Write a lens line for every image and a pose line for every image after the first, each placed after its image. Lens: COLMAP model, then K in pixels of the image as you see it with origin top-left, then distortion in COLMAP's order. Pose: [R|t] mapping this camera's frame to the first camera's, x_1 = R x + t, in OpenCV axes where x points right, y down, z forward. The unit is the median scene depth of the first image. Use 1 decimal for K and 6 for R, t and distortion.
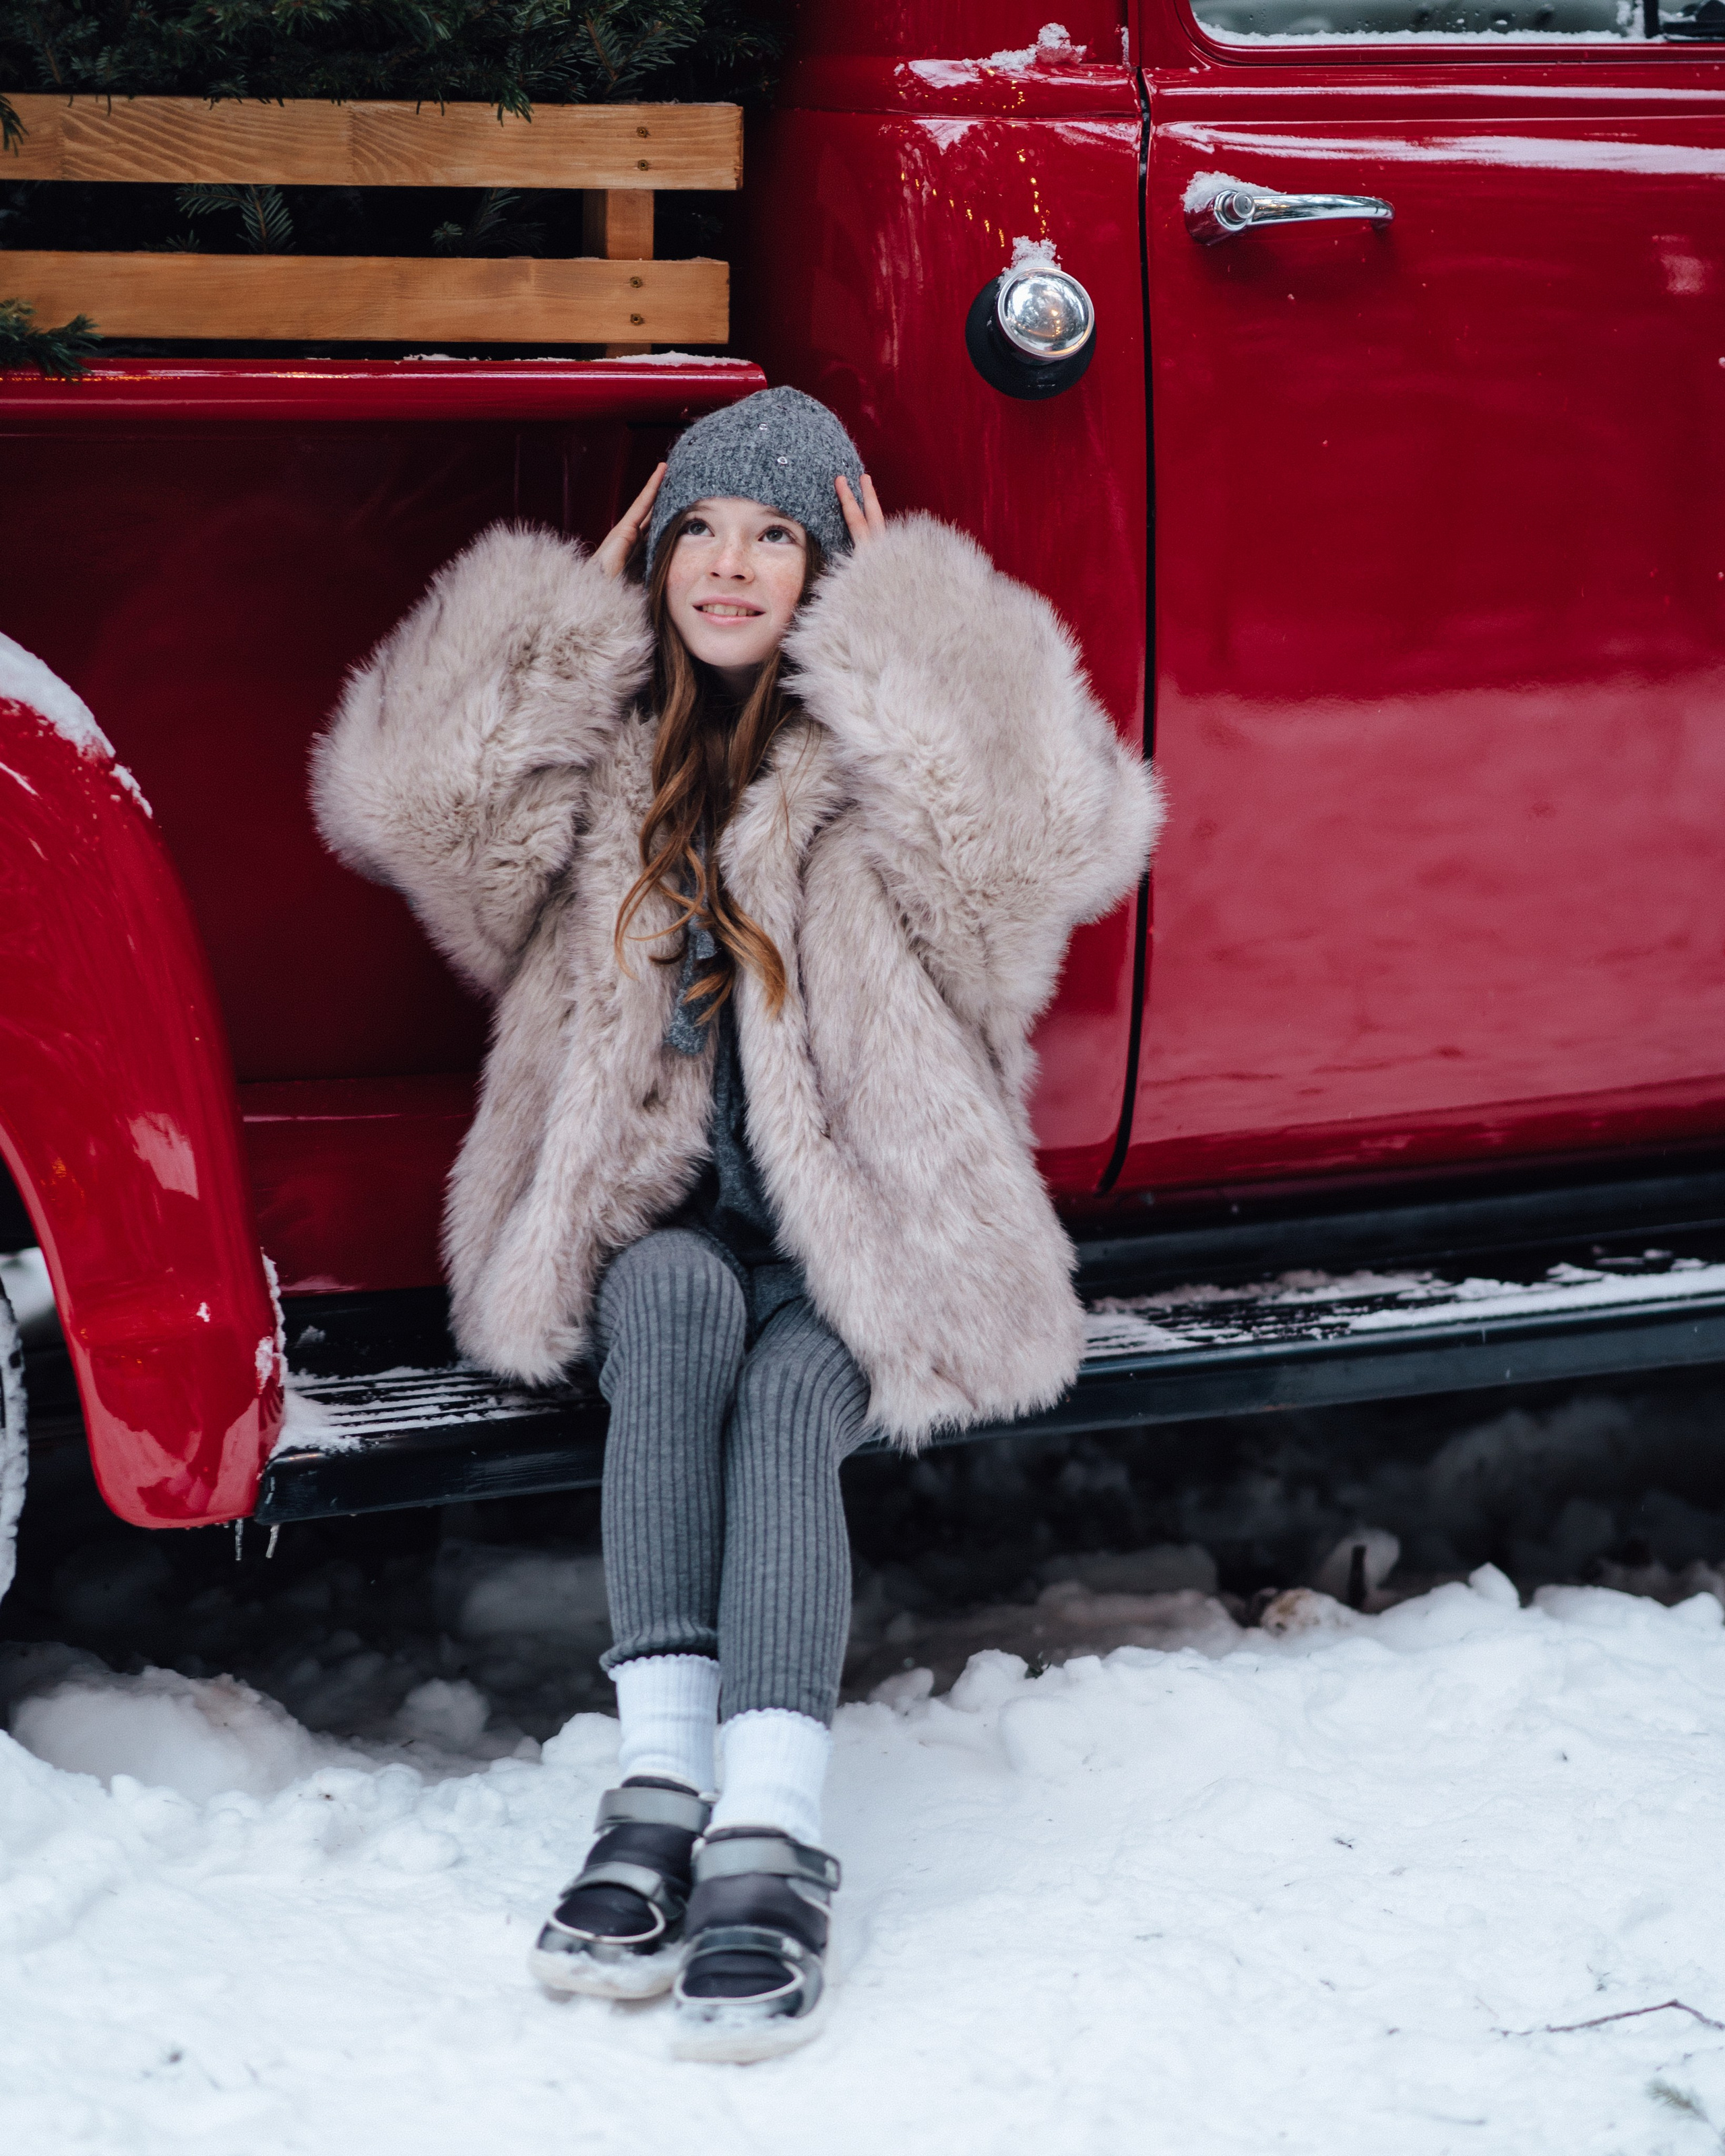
lens RADIAL K [[7097.2, 0, 807.9], [0, 7097.2, 1081.1], [0, 0, 1]] dist [0.169166, -0.347692]
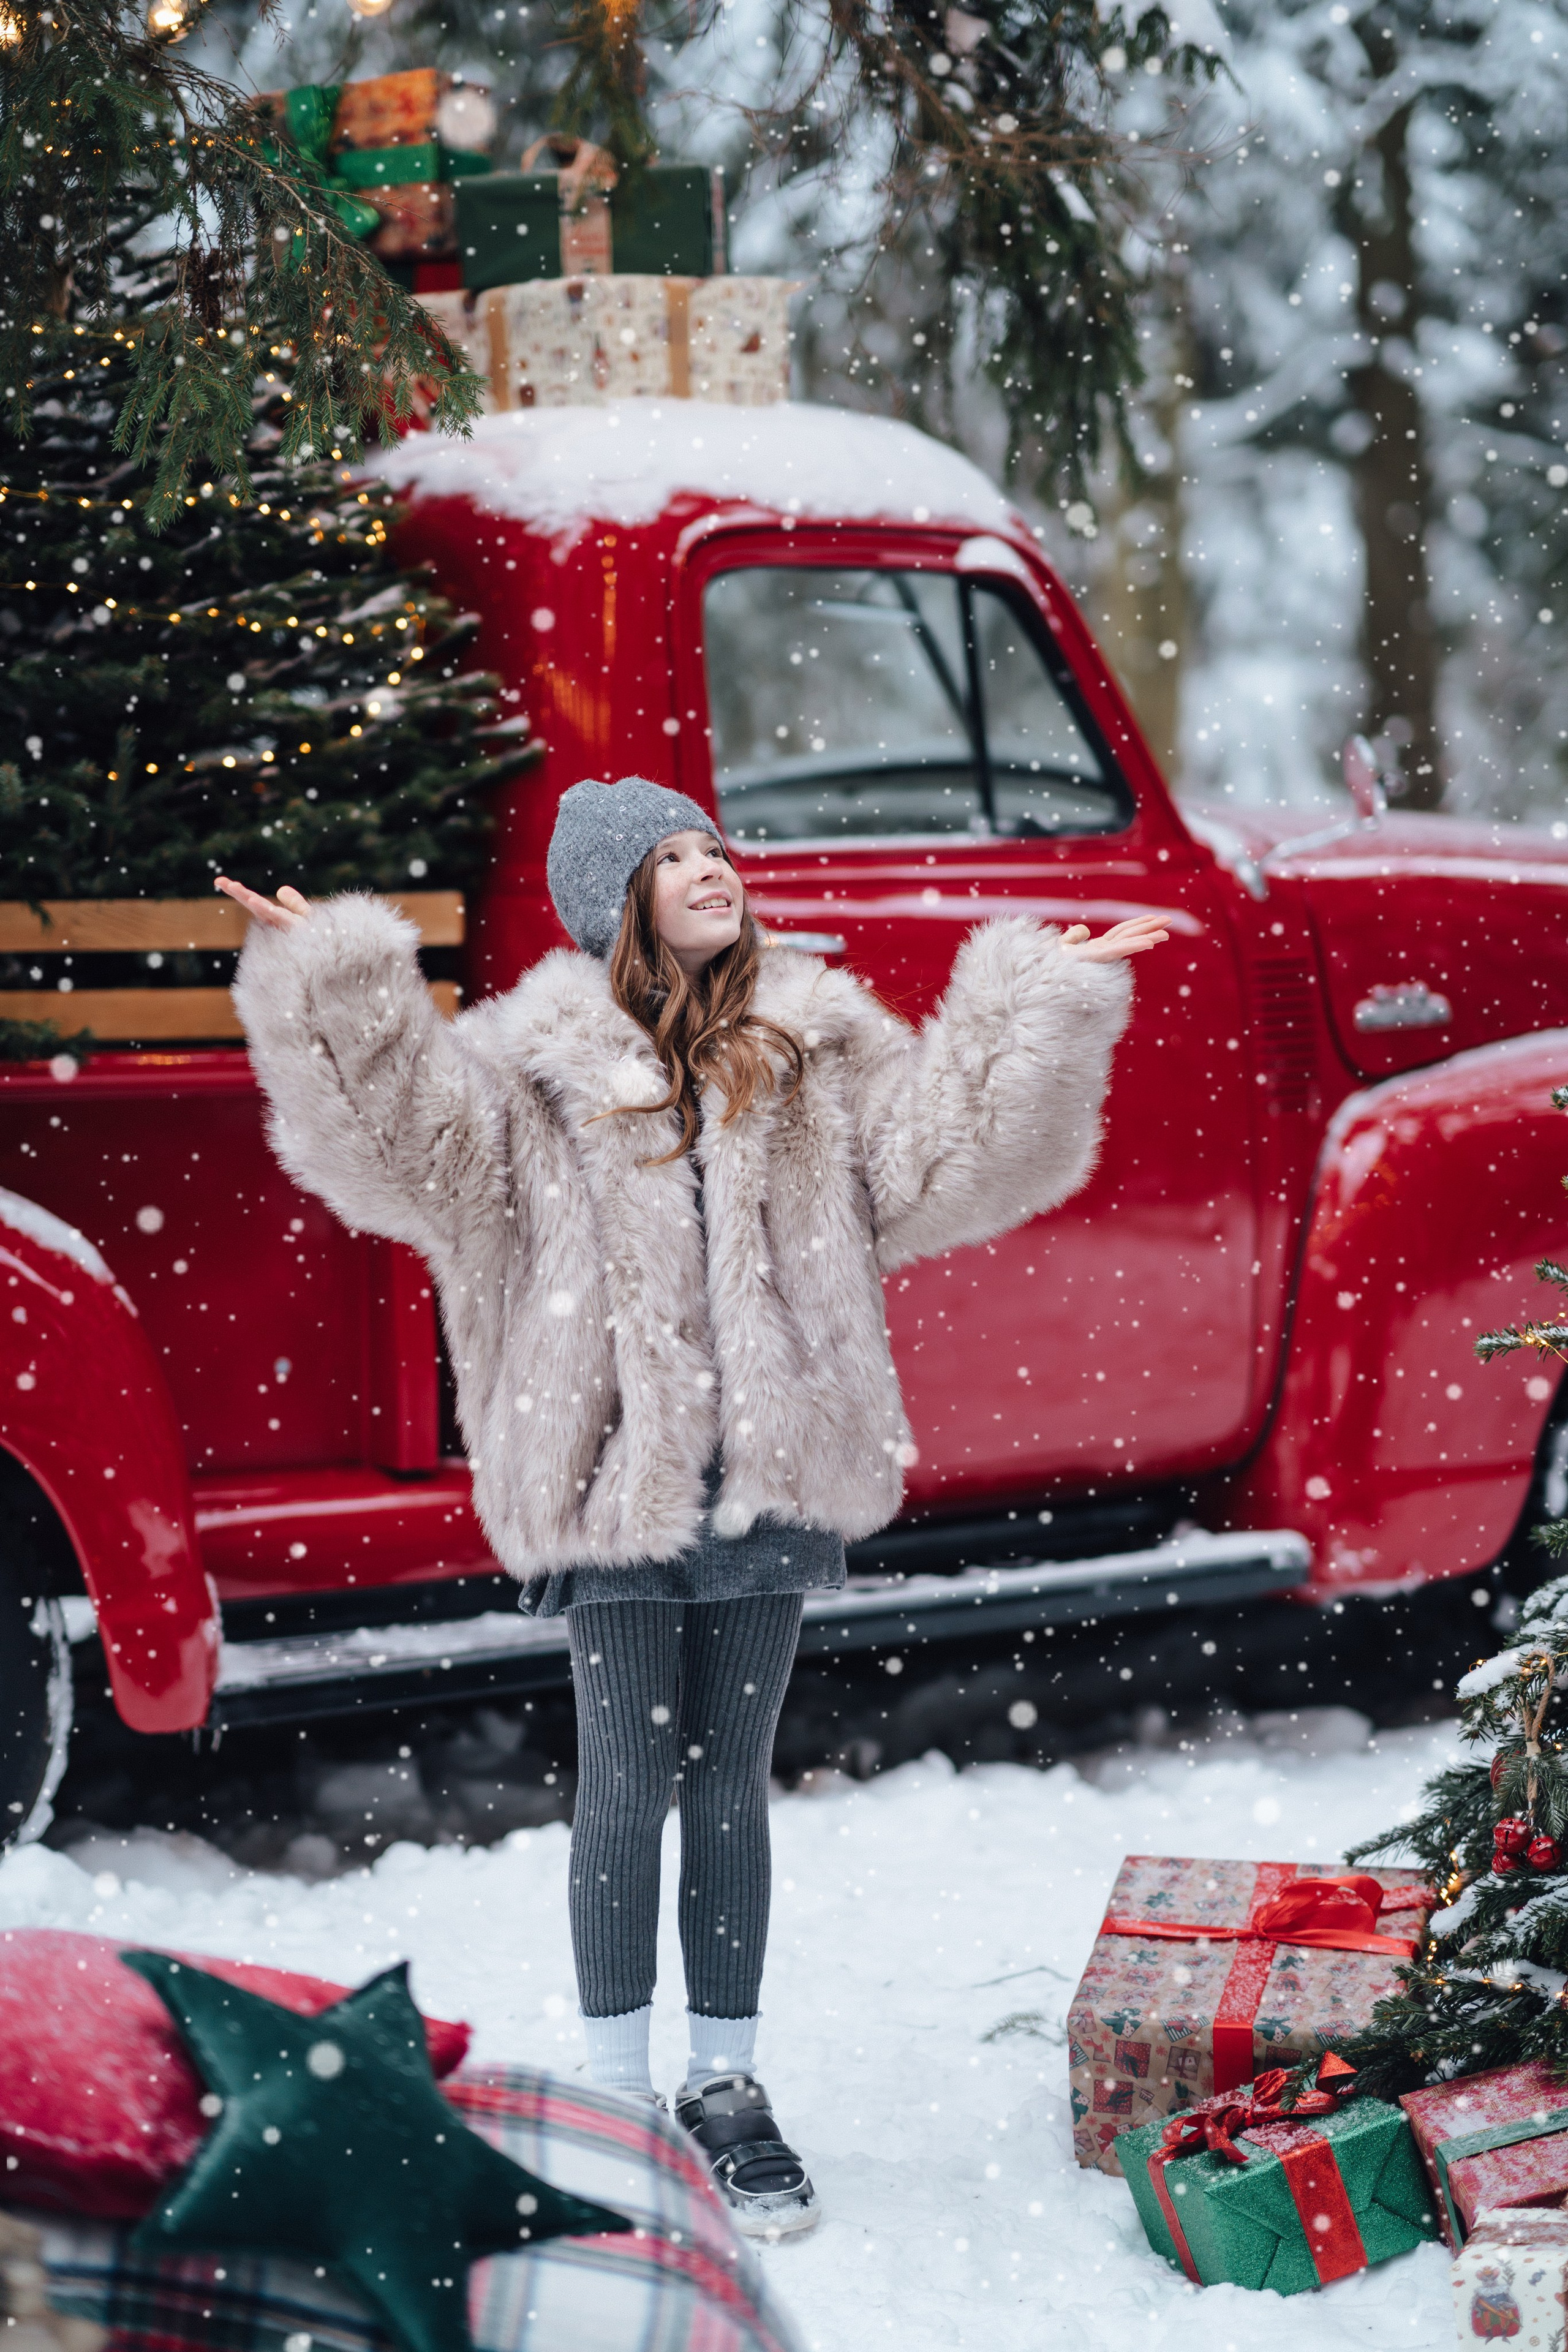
lens RADIAL K [[5614.2, 0, 743.8], [0, 5614.2, 1166.1], [0, 0, 1]] dist [0.165447, -0.143762]
pose [[0.997796, -0.029940, 0.059211, -0.023714], [0.034494, 0.996399, -0.077454, 0.034349], [-0.056679, 0.079326, 0.995236, -0.337263]]
